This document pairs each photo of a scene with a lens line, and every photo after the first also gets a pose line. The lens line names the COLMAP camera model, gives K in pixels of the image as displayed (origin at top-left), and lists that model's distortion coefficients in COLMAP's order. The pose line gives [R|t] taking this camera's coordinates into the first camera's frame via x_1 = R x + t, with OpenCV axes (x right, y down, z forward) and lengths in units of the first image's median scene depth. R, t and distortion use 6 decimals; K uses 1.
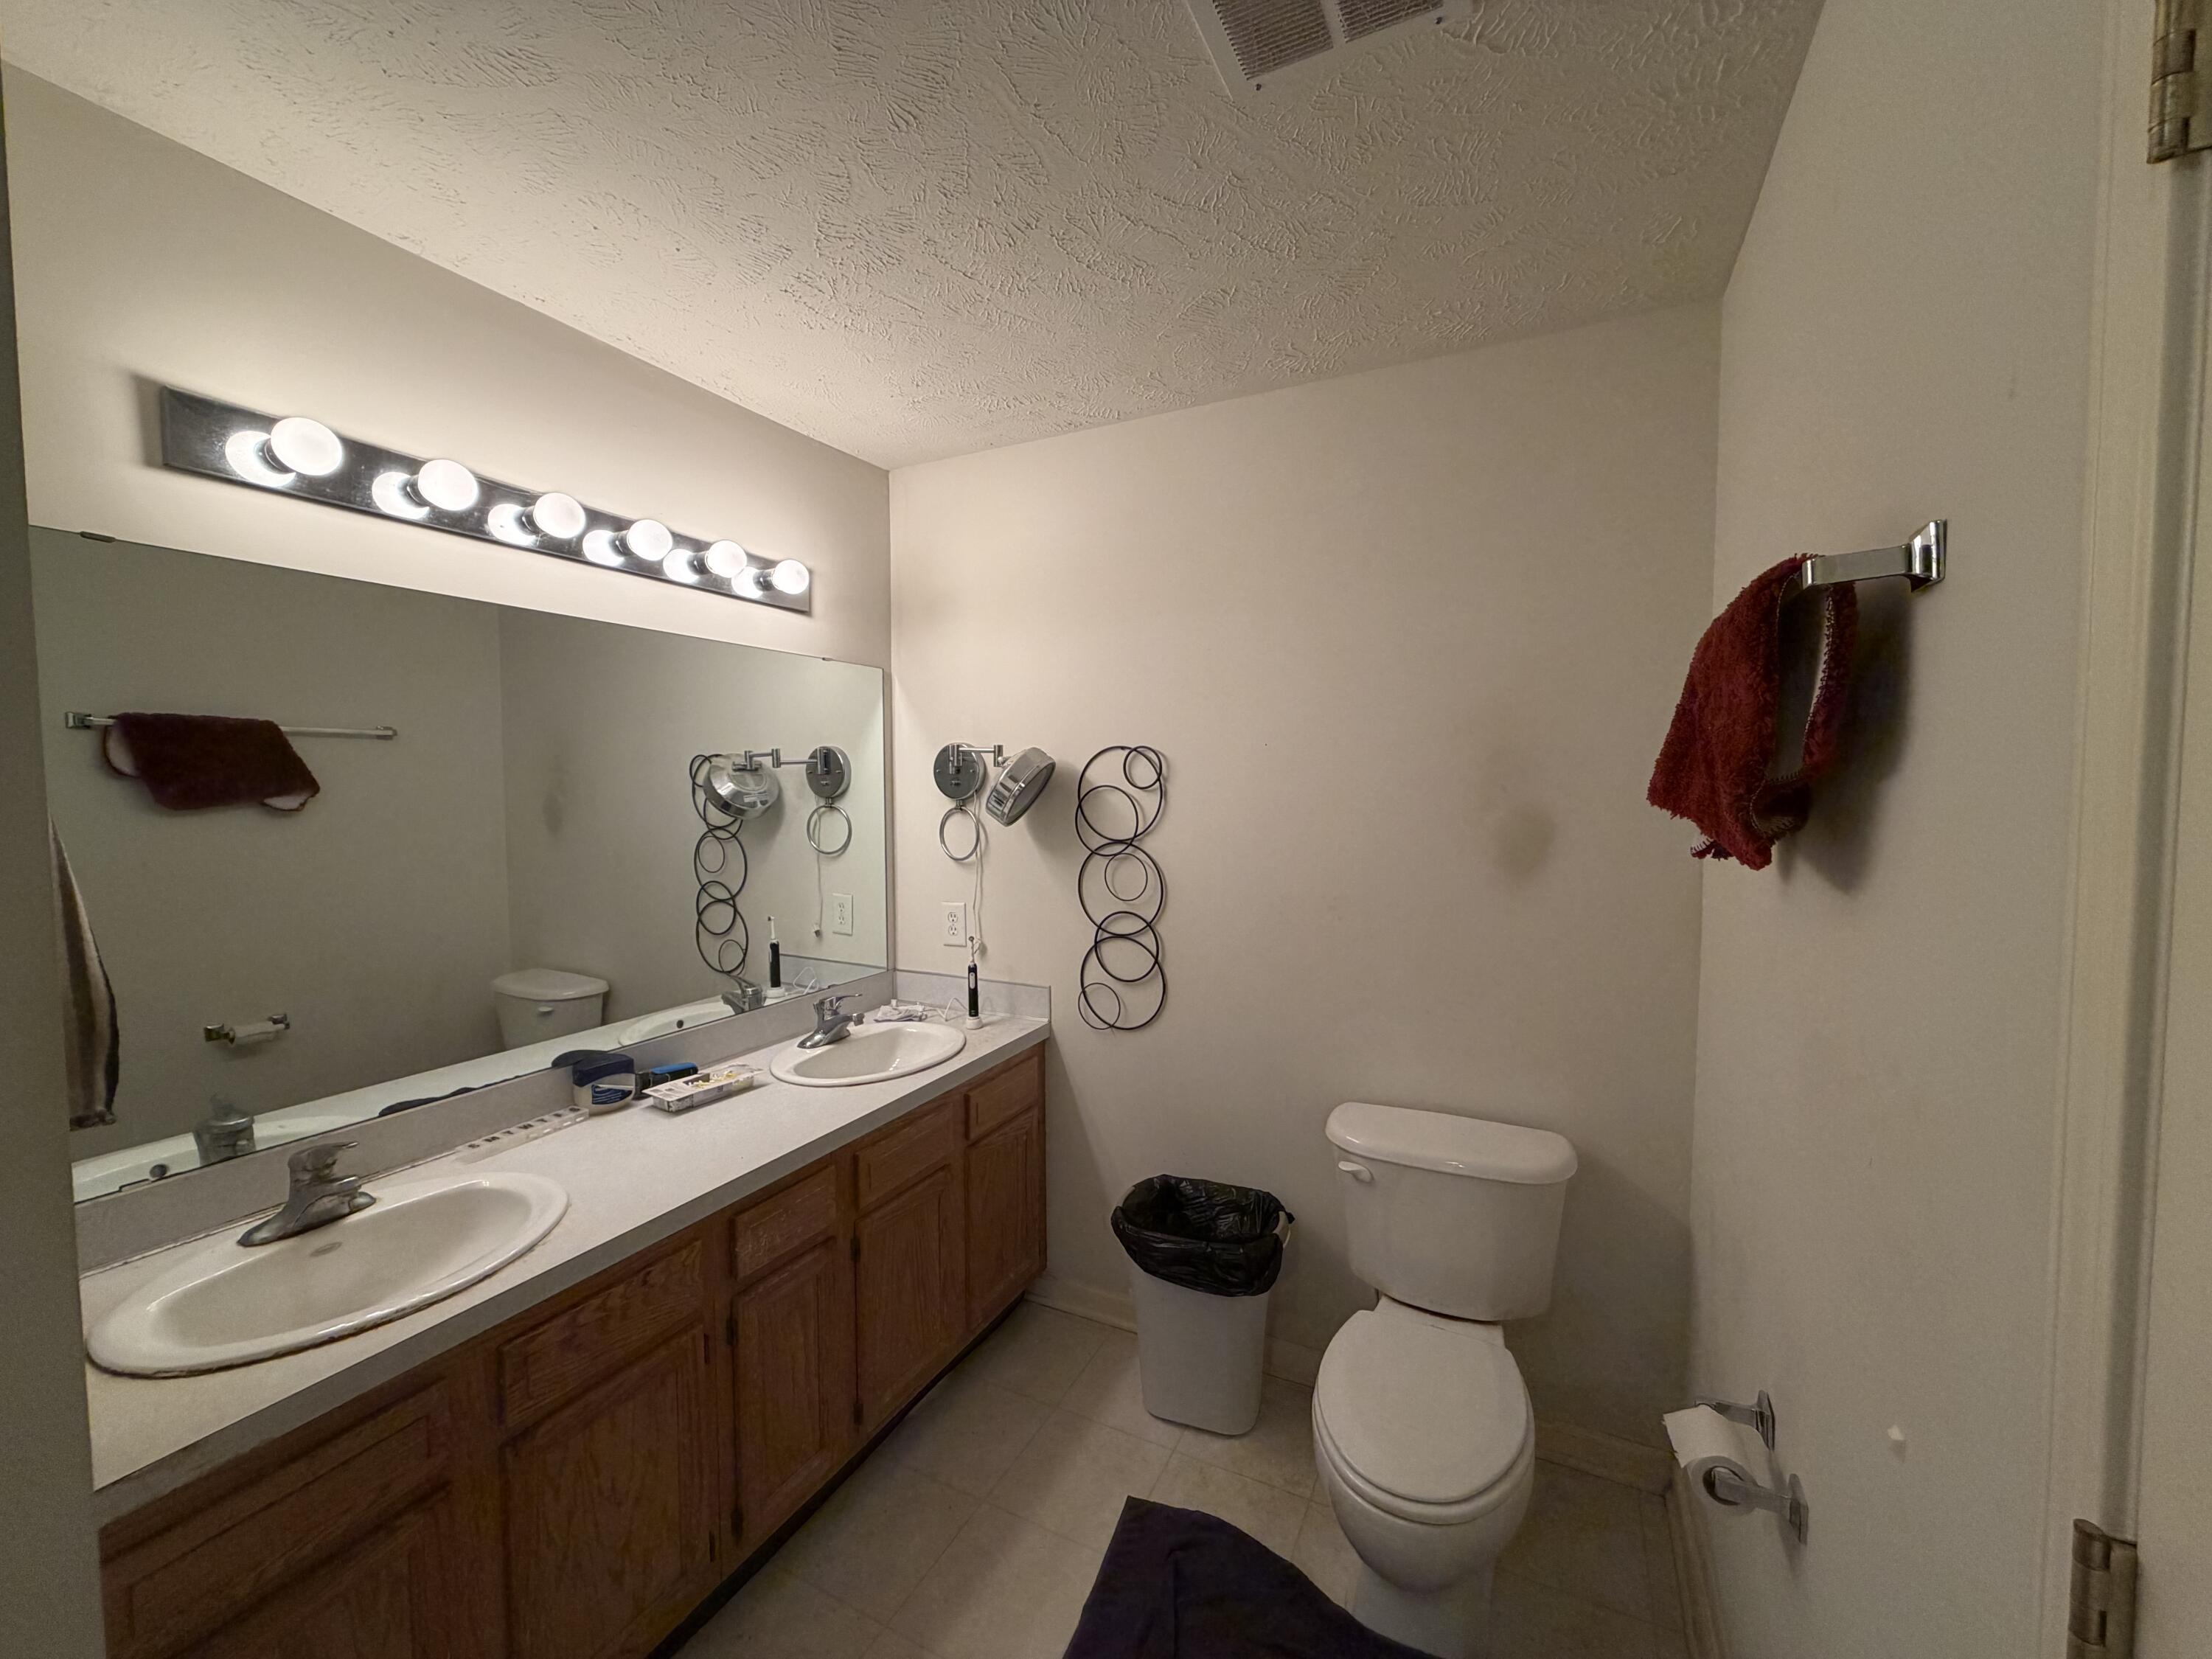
lens RADIAL K [[885.2, 0, 1108.7], [0, 885.2, 832.2], [0, 0, 1]] dist [-0.003602, -0.000367]
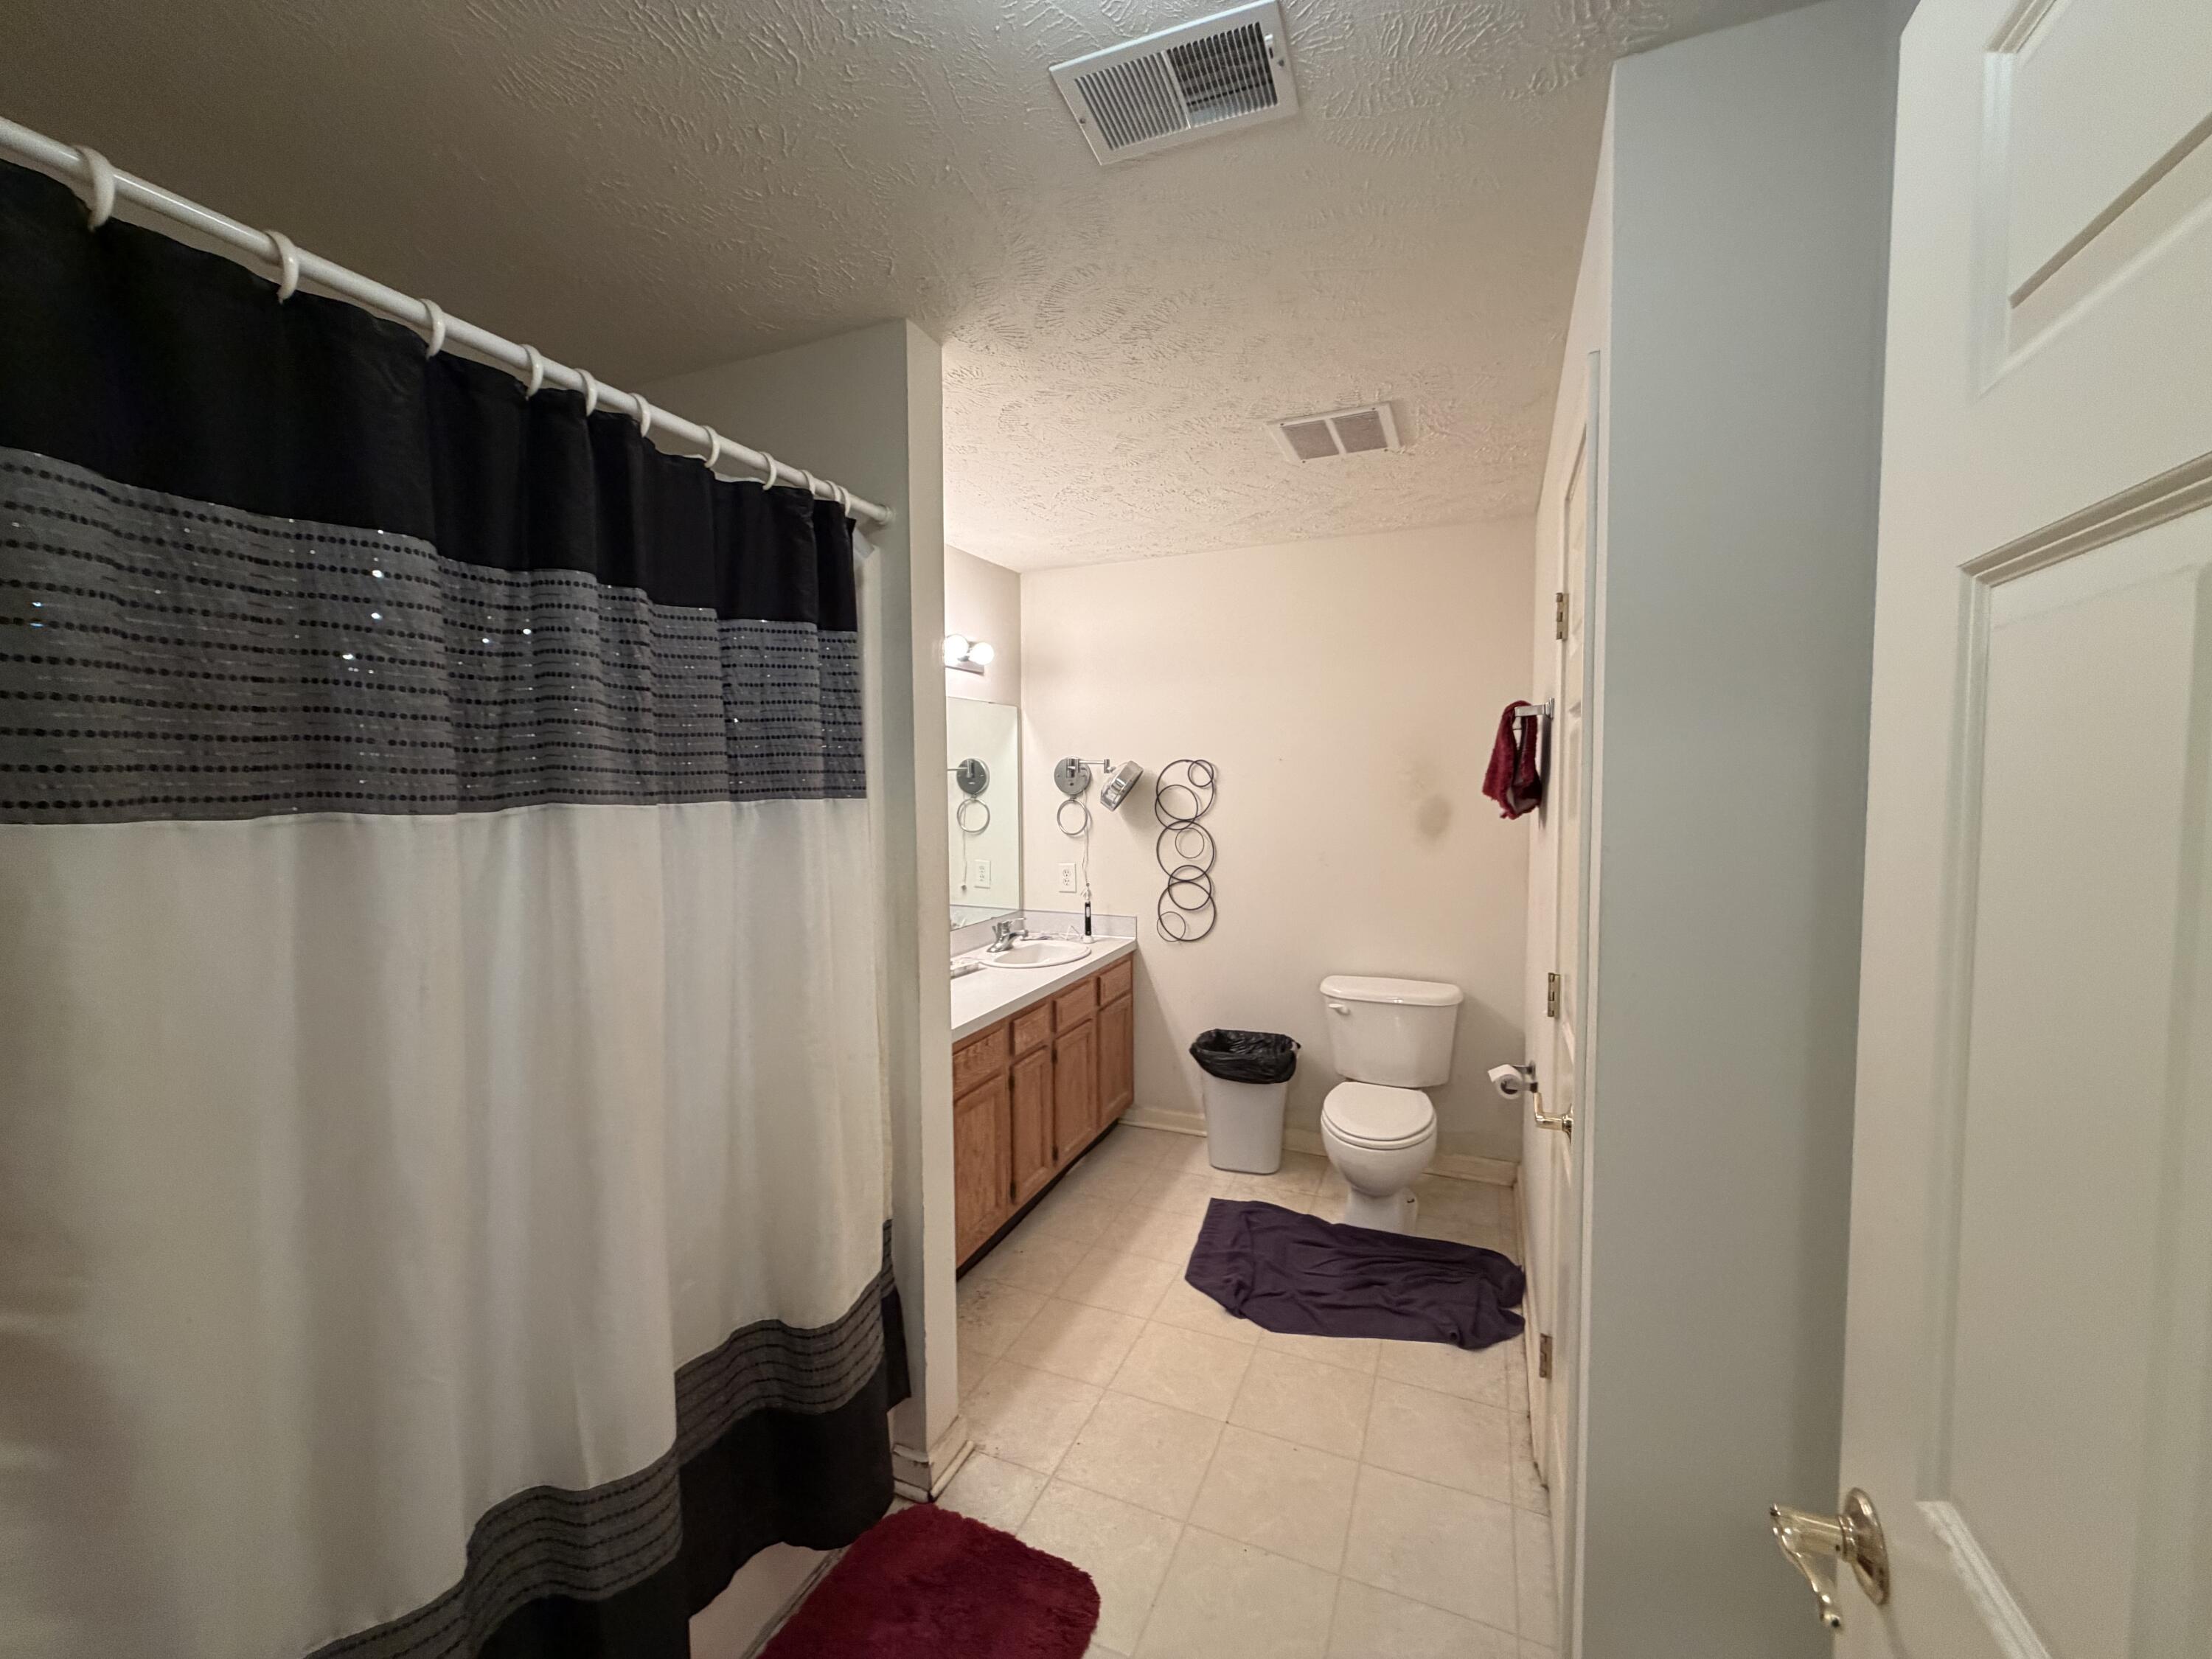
lens RADIAL K [[885.2, 0, 1107.9], [0, 885.2, 828.2], [0, 0, 1]] dist [-0.003602, -0.000367]
pose [[0.997901, -0.006341, 0.064450, -0.228357], [0.006401, 0.999979, -0.000724, 0.024529], [-0.064444, 0.001135, 0.997921, -0.566727]]
